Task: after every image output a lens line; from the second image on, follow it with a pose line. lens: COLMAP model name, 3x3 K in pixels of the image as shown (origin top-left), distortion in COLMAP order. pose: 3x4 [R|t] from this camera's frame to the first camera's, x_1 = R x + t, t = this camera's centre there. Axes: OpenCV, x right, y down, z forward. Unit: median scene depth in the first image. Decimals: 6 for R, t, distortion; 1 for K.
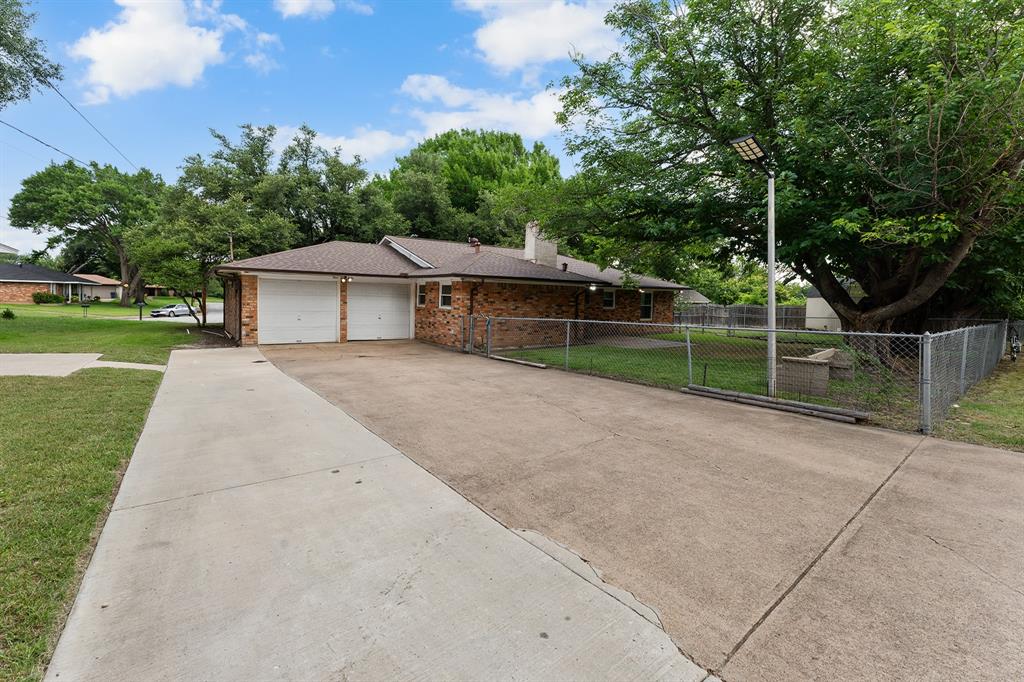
lens RADIAL K [[409.2, 0, 505.1], [0, 409.2, 333.2], [0, 0, 1]] dist [-0.001044, -0.000809]
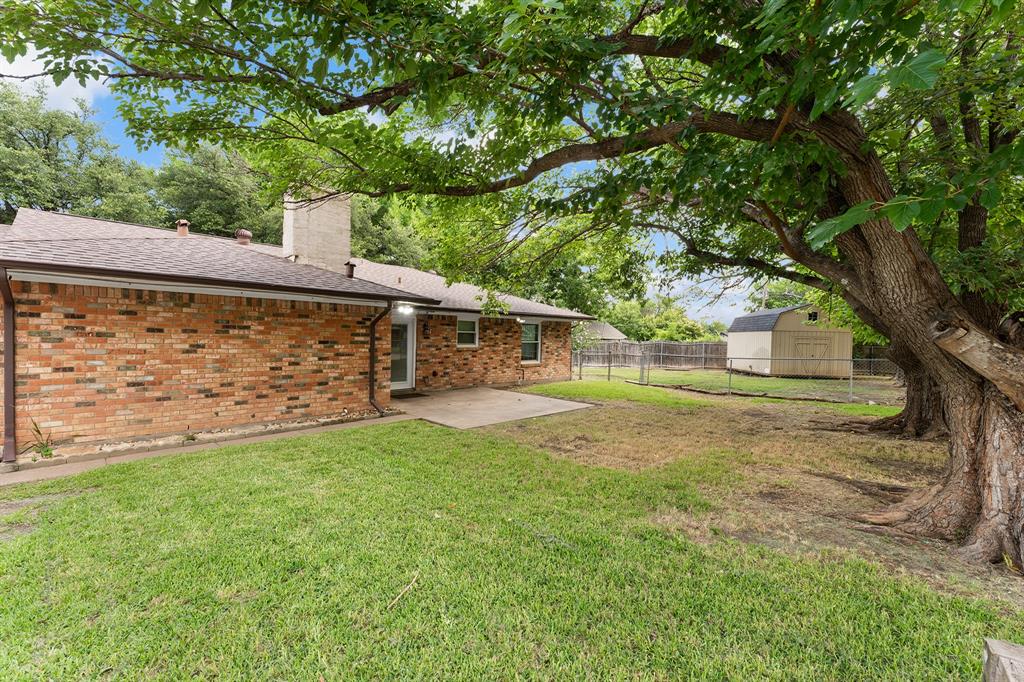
lens RADIAL K [[409.2, 0, 514.4], [0, 409.2, 351.9], [0, 0, 1]] dist [-0.001044, -0.000809]
pose [[0.982799, -0.004957, 0.184611, 0.265863], [0.012885, 0.999044, -0.041768, -0.031539], [-0.184228, 0.043429, 0.981924, 0.458535]]
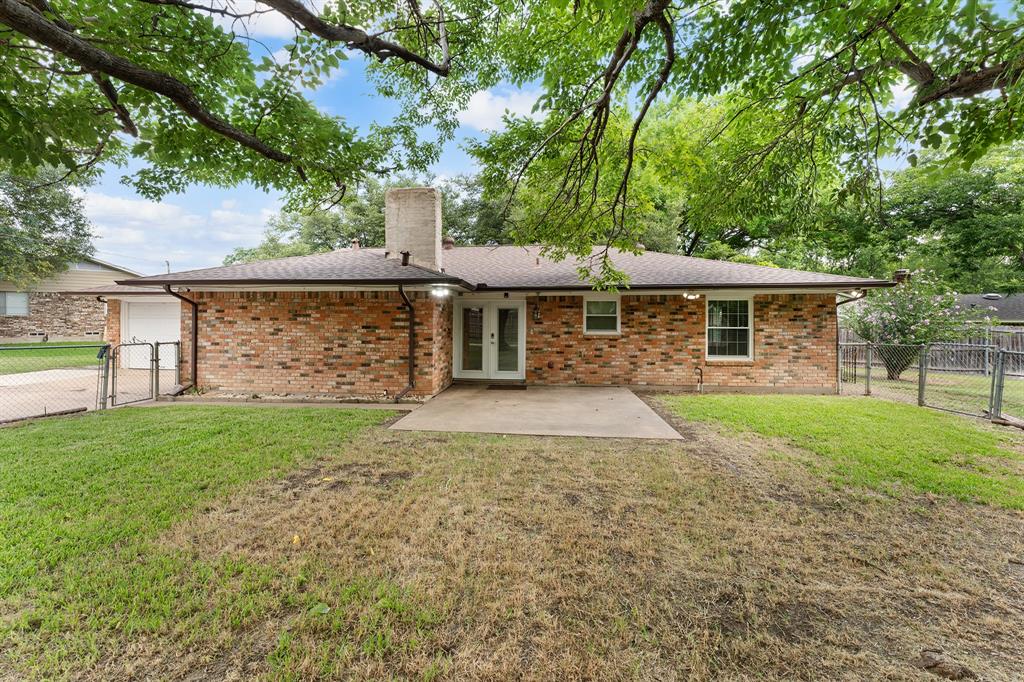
lens RADIAL K [[409.2, 0, 514.9], [0, 409.2, 317.6], [0, 0, 1]] dist [-0.001044, -0.000809]
pose [[0.765400, -0.023839, -0.643113, 0.634476], [-0.043145, 0.995165, -0.088238, -0.040225], [0.642107, 0.095284, 0.760670, 0.703887]]
